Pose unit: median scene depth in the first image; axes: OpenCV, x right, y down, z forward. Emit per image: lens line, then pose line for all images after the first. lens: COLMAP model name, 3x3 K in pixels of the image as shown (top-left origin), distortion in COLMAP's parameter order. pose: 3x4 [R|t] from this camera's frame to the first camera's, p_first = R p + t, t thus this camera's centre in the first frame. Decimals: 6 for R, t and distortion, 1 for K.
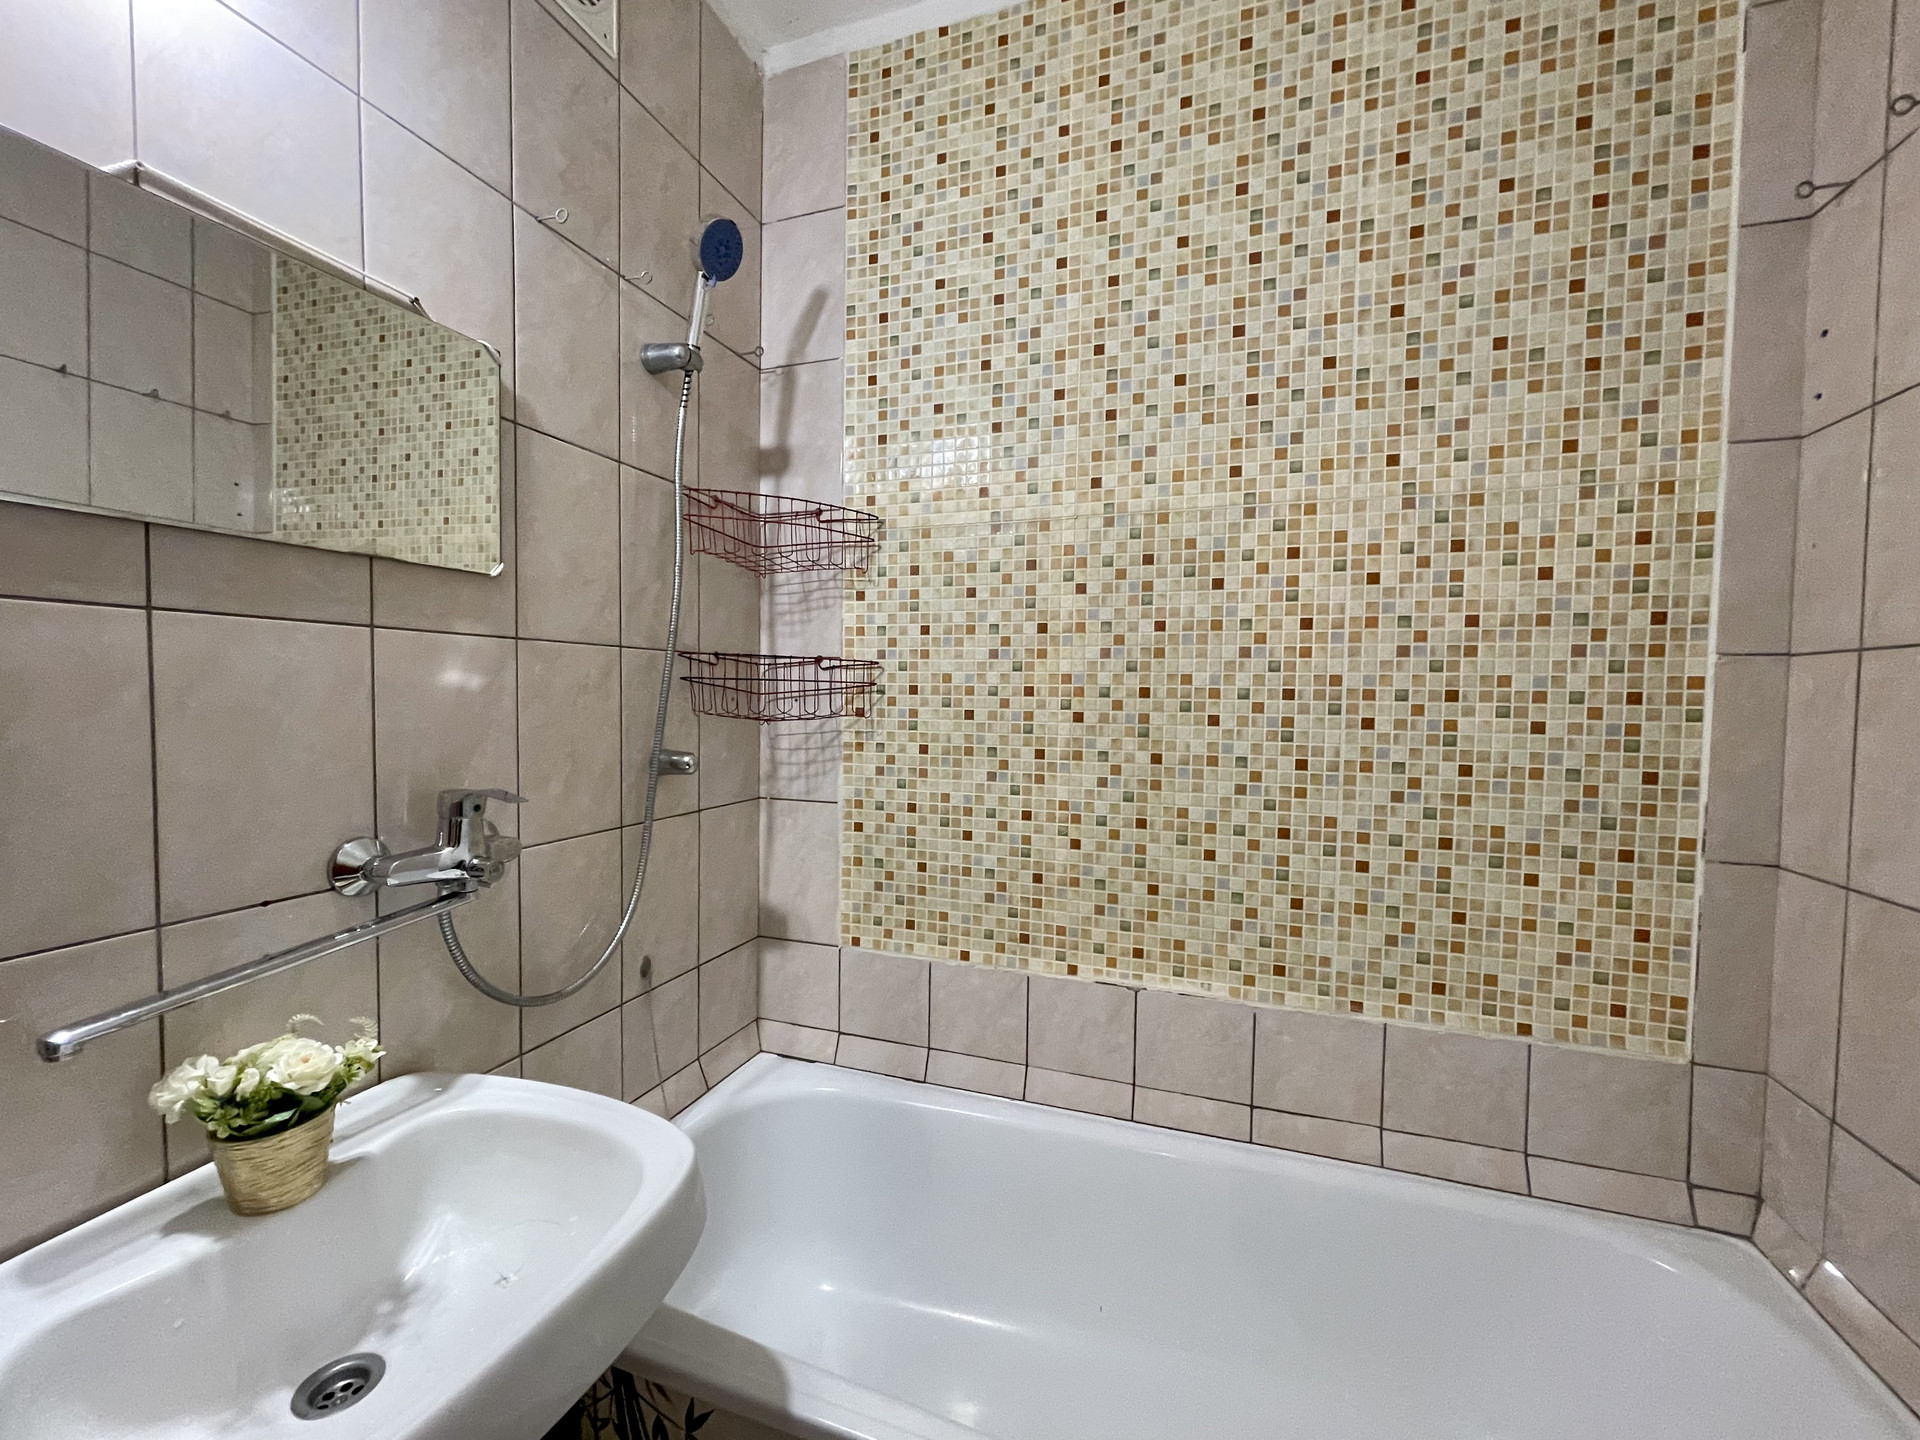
lens RADIAL K [[782.7, 0, 952.9], [0, 782.7, 722.9], [0, 0, 1]] dist [-0.004398, -0.001131]
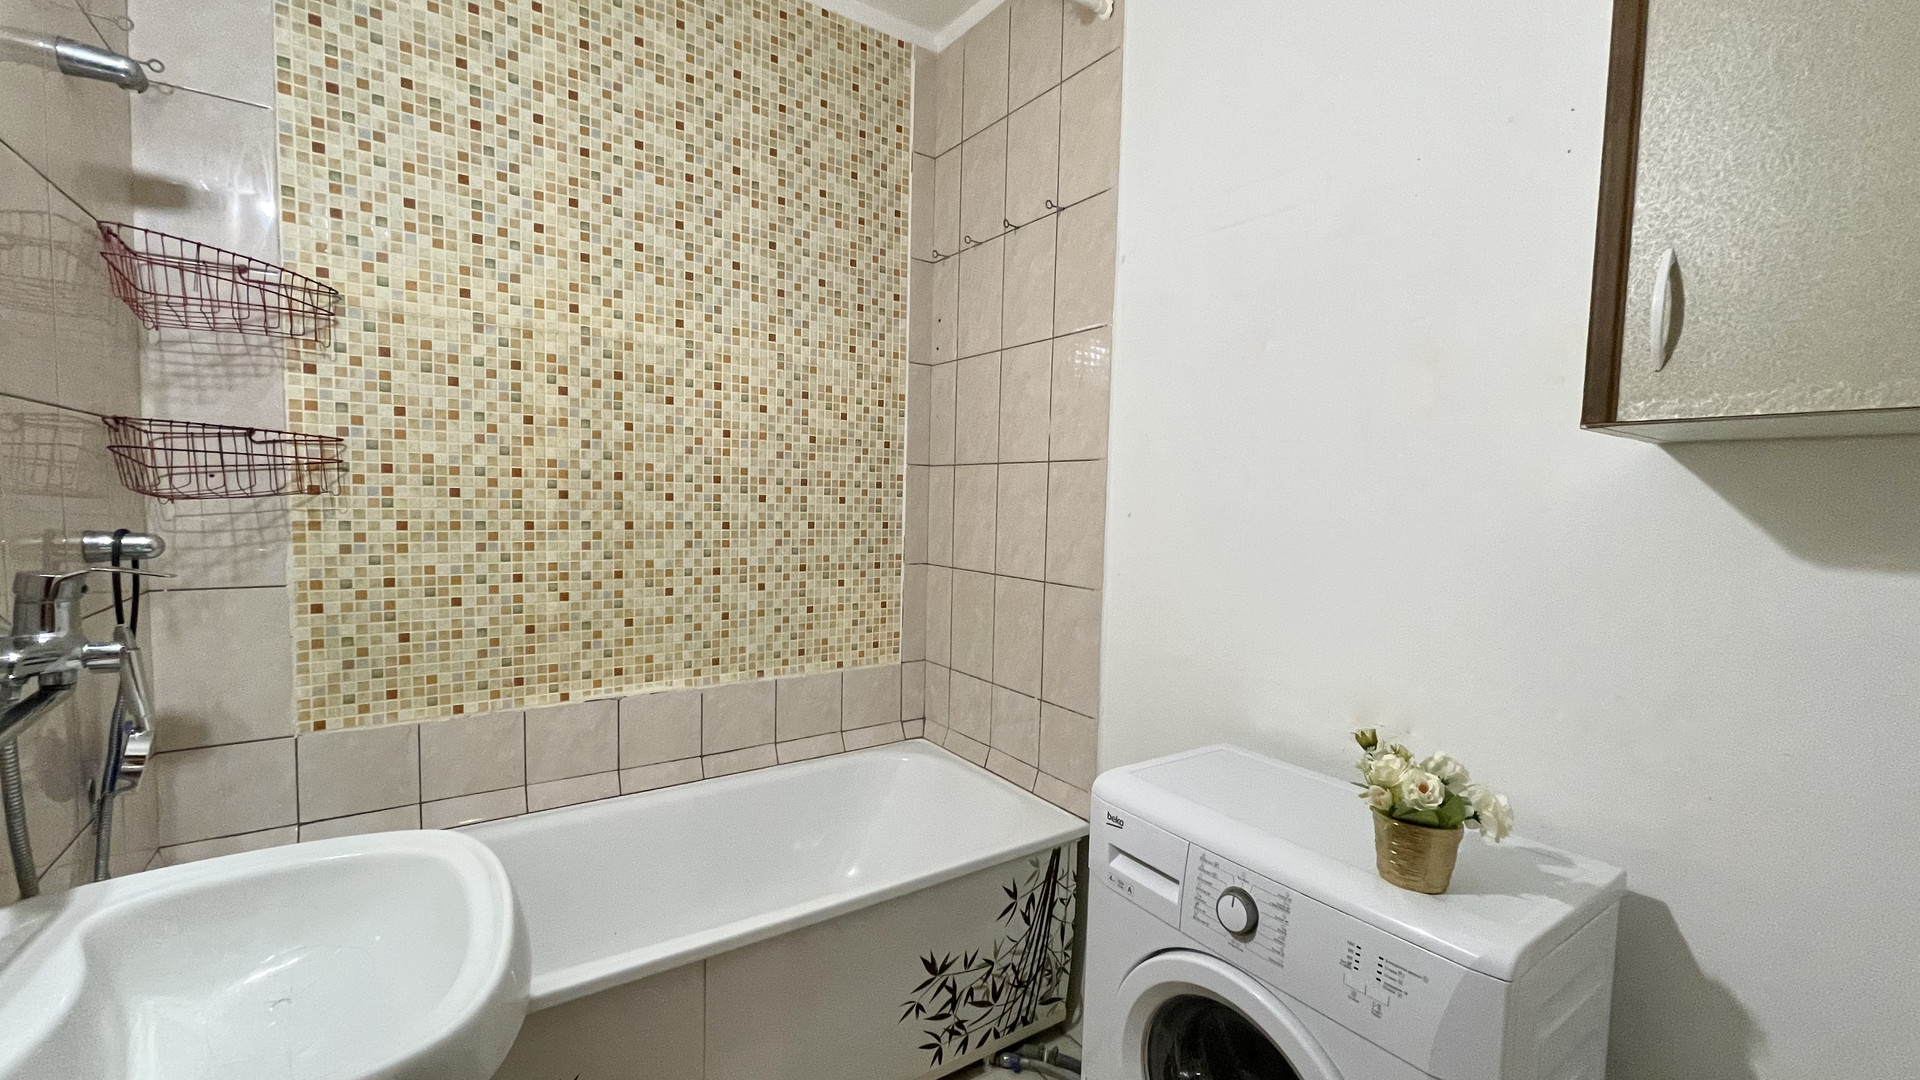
lens RADIAL K [[779.8, 0, 955.4], [0, 779.8, 544.0], [0, 0, 1]] dist [-0.014194, 0.000062]
pose [[0.563337, -0.047077, 0.824885, -0.530286], [0.014289, 0.998781, 0.047243, 0.022452], [-0.826104, -0.014827, 0.563323, -0.221667]]
